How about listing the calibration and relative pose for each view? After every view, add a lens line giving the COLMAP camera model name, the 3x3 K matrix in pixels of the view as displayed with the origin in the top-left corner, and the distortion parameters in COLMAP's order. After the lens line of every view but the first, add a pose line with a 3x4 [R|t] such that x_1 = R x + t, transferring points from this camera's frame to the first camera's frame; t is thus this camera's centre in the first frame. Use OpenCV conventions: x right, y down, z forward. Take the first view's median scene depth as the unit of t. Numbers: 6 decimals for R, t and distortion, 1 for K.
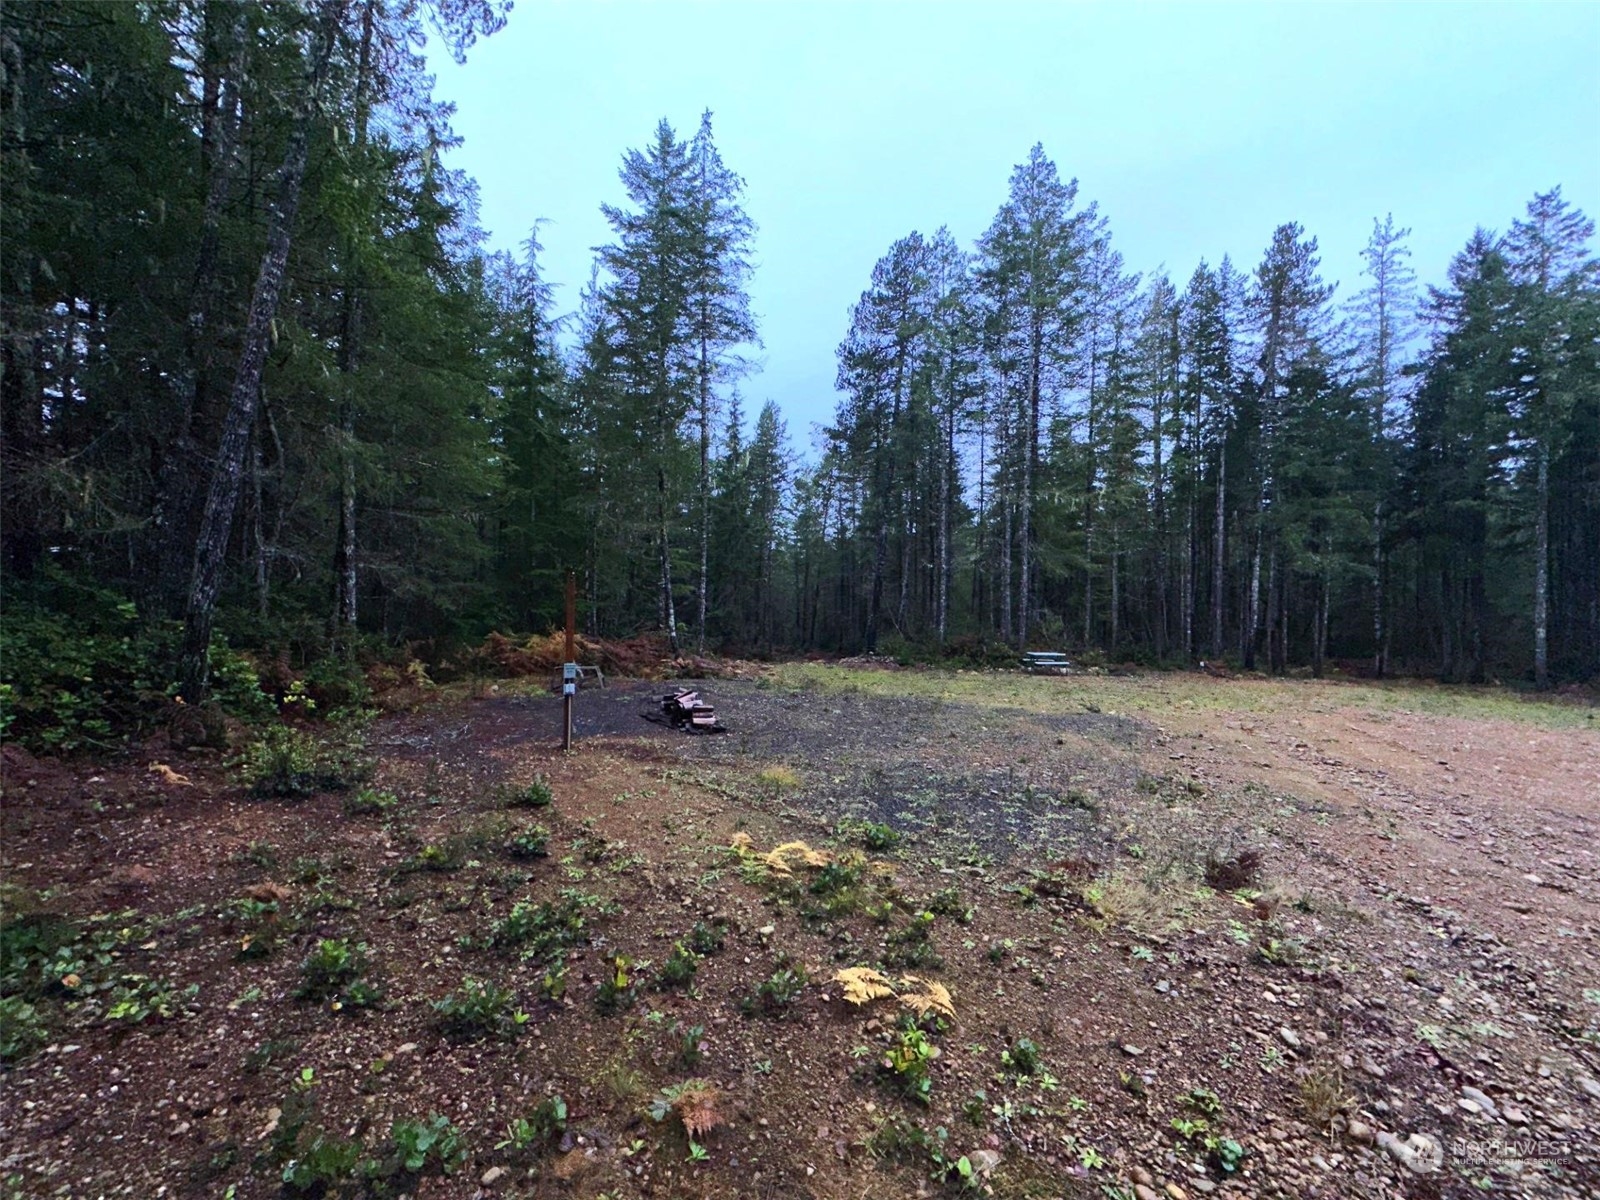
lens RADIAL K [[645.5, 0, 805.1], [0, 645.5, 596.0], [0, 0, 1]] dist [-0.001788, -0.000291]
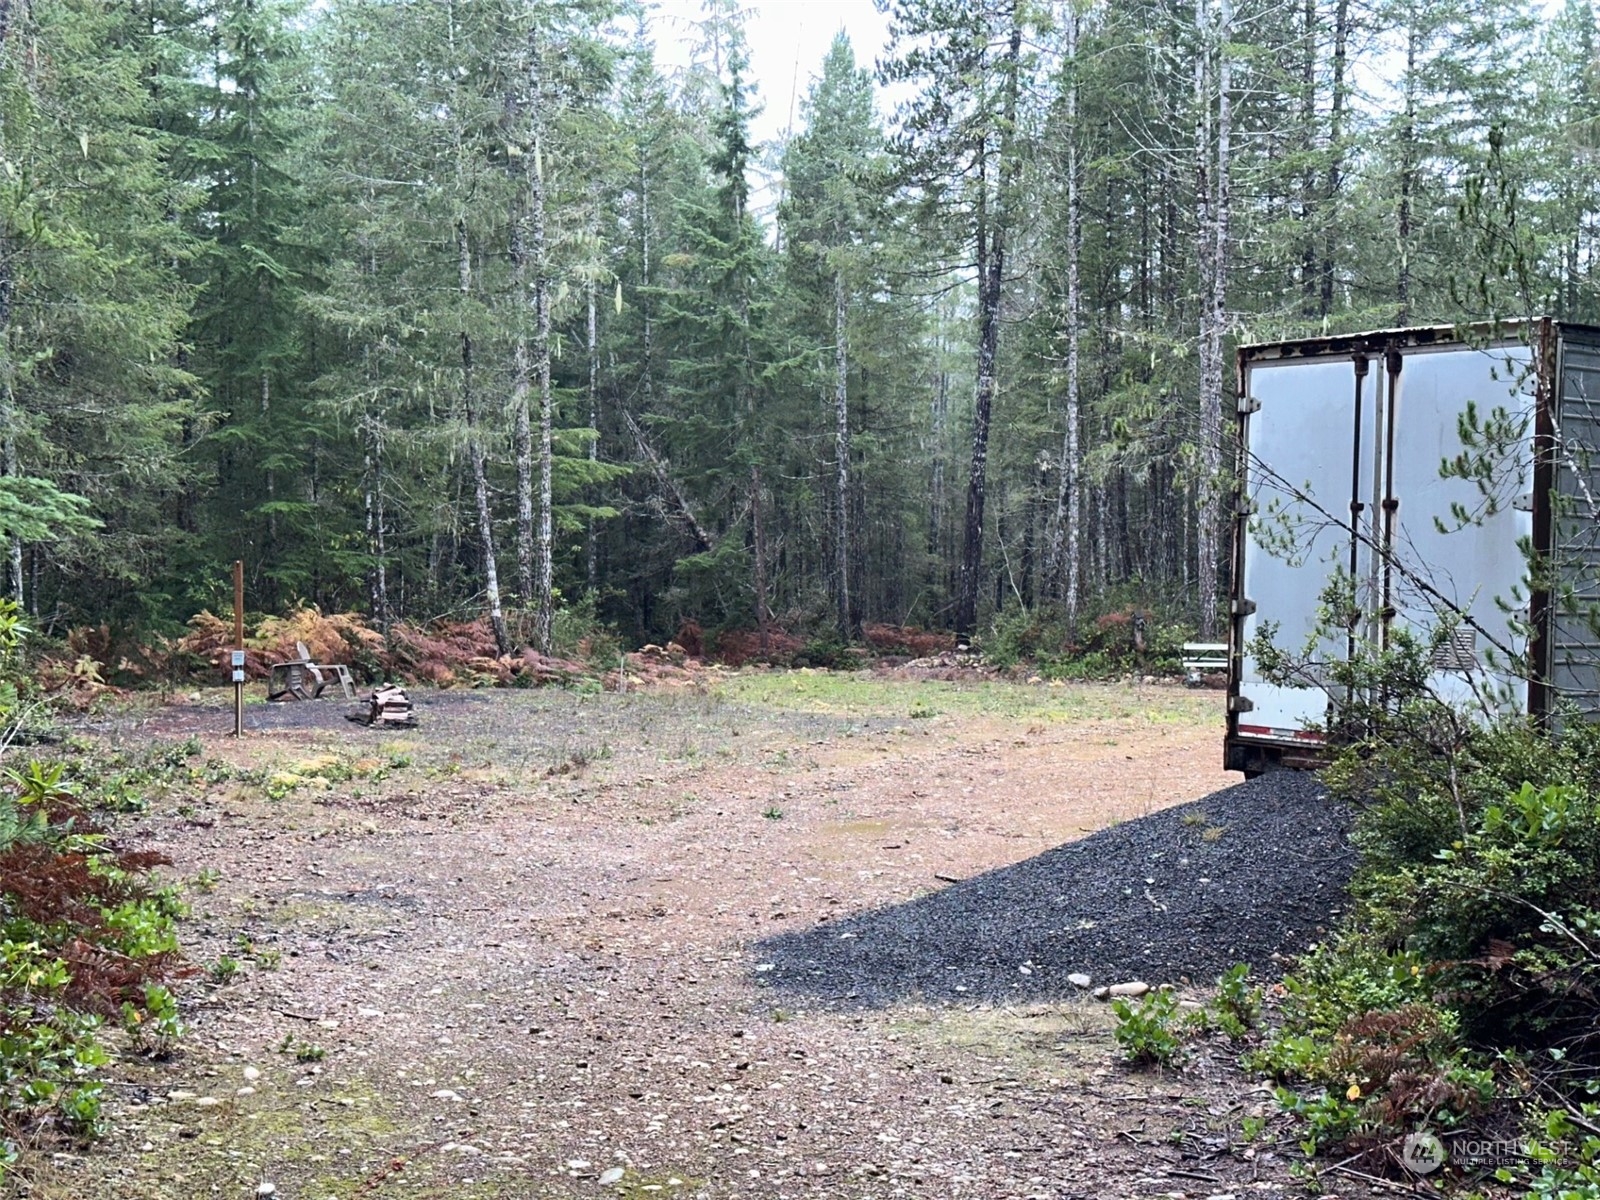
lens RADIAL K [[2118.8, 0, 821.8], [0, 2118.8, 599.3], [0, 0, 1]] dist [0.119667, -0.043686]
pose [[0.980804, -0.007147, -0.194867, 0.337429], [0.018925, 0.998099, 0.058645, -0.044165], [0.194077, -0.061207, 0.979075, -0.596699]]
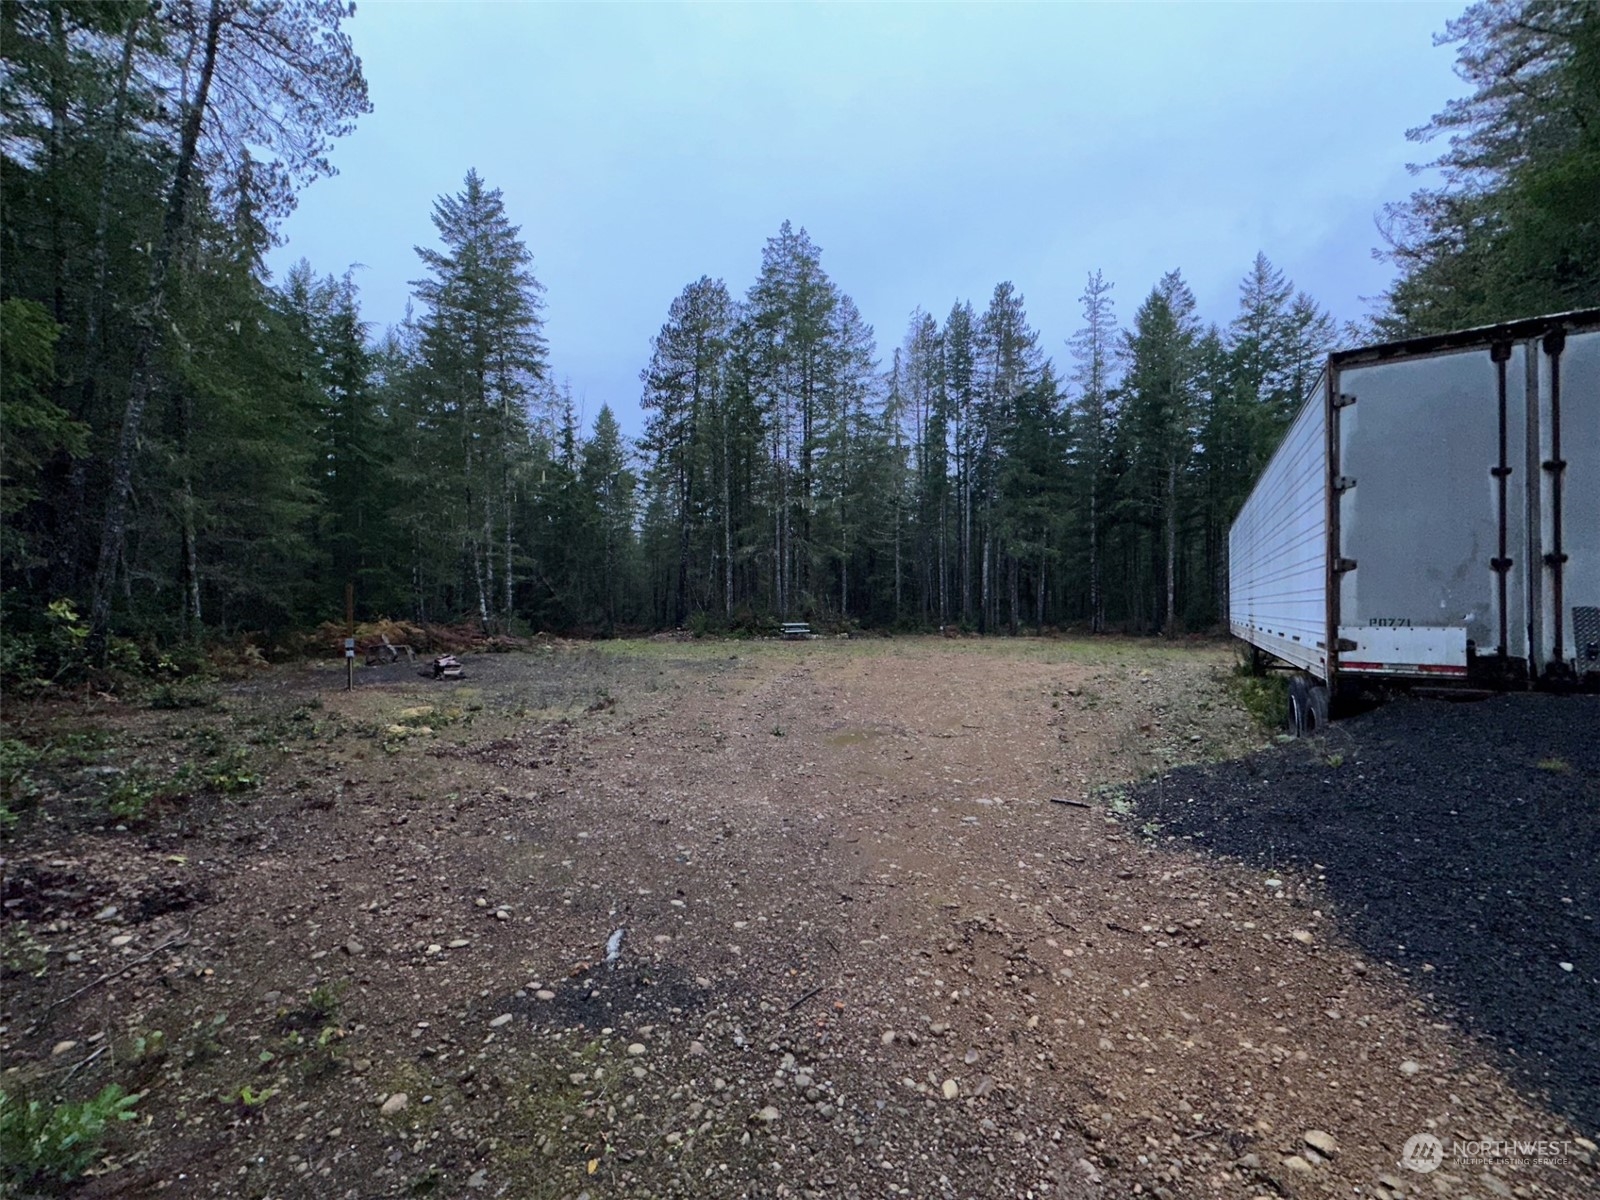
lens RADIAL K [[634.6, 0, 798.8], [0, 634.6, 599.0], [0, 0, 1]] dist [-0.003049, -0.000004]
pose [[0.986387, -0.027856, 0.162067, 0.148351], [0.021657, 0.998969, 0.039890, -0.010982], [-0.163011, -0.035837, 0.985973, -0.229454]]
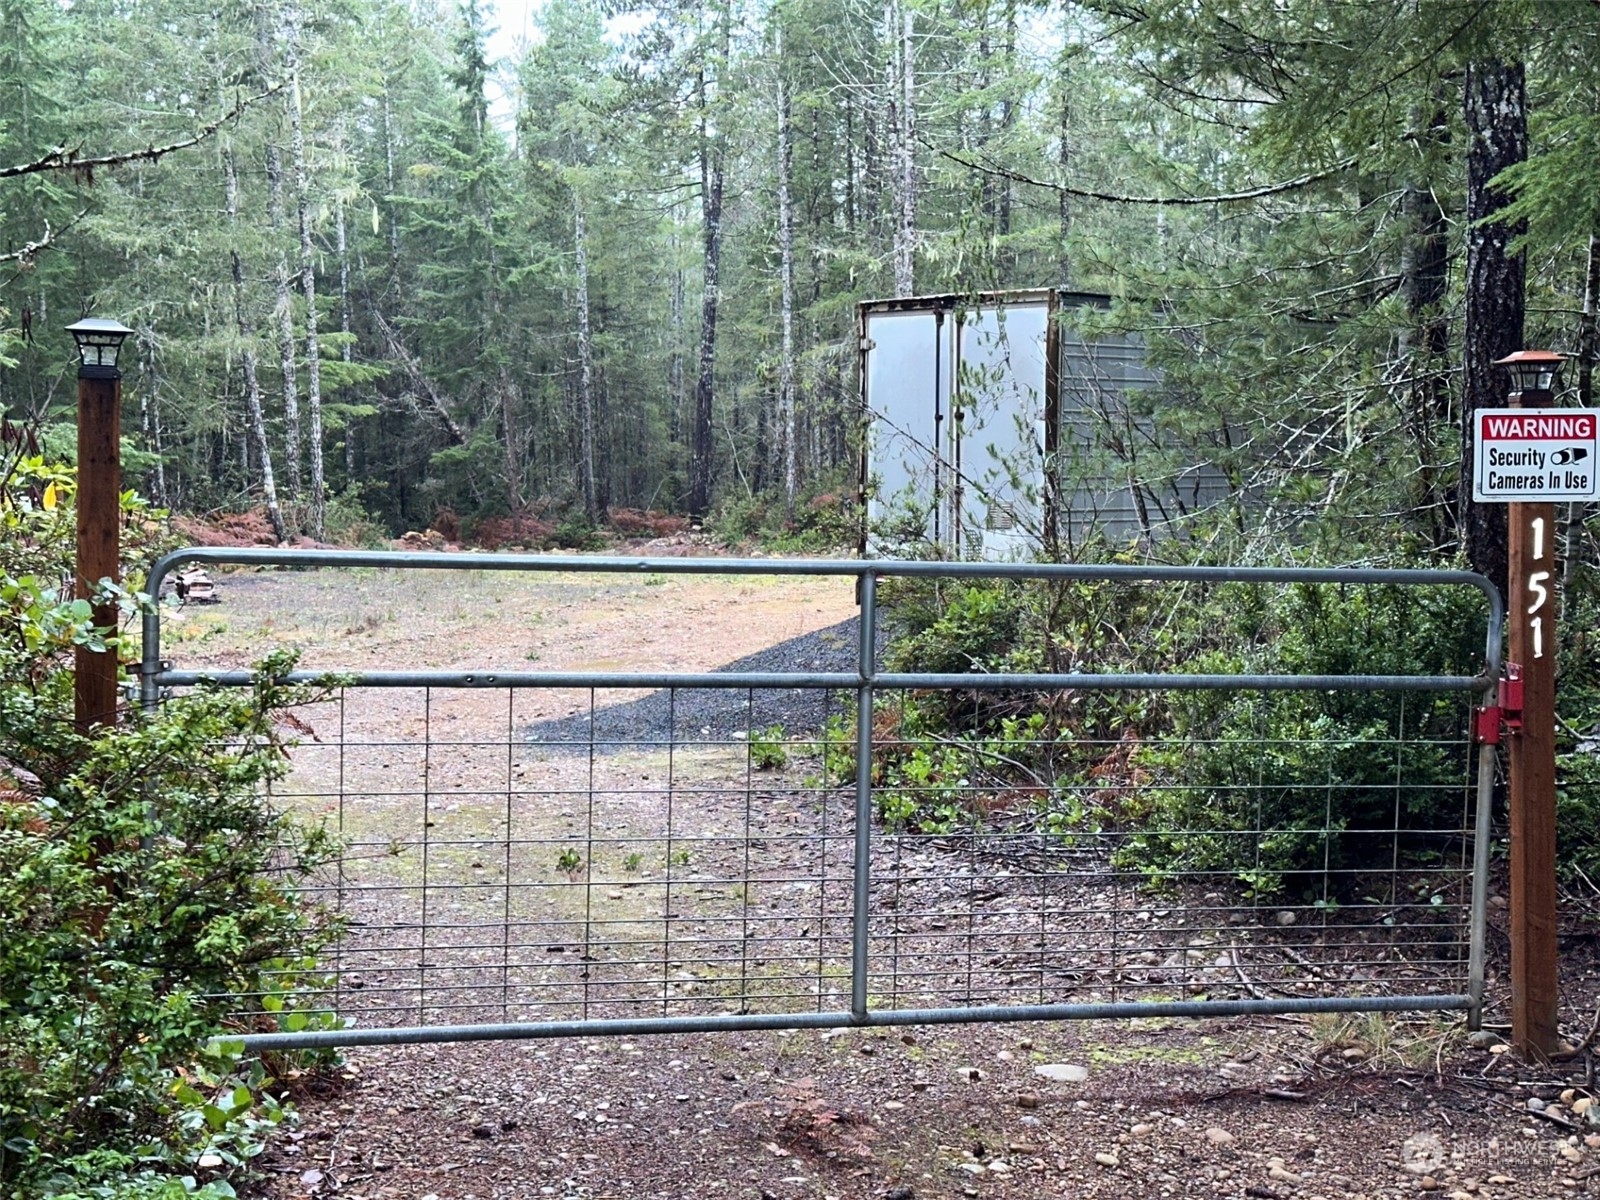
lens RADIAL K [[2086.3, 0, 809.3], [0, 2086.3, 598.1], [0, 0, 1]] dist [0.210740, -0.474514]
pose [[0.996181, -0.022324, -0.084409, 0.376873], [0.032058, 0.992756, 0.115792, -0.056287], [0.081212, -0.118056, 0.989680, -0.783449]]
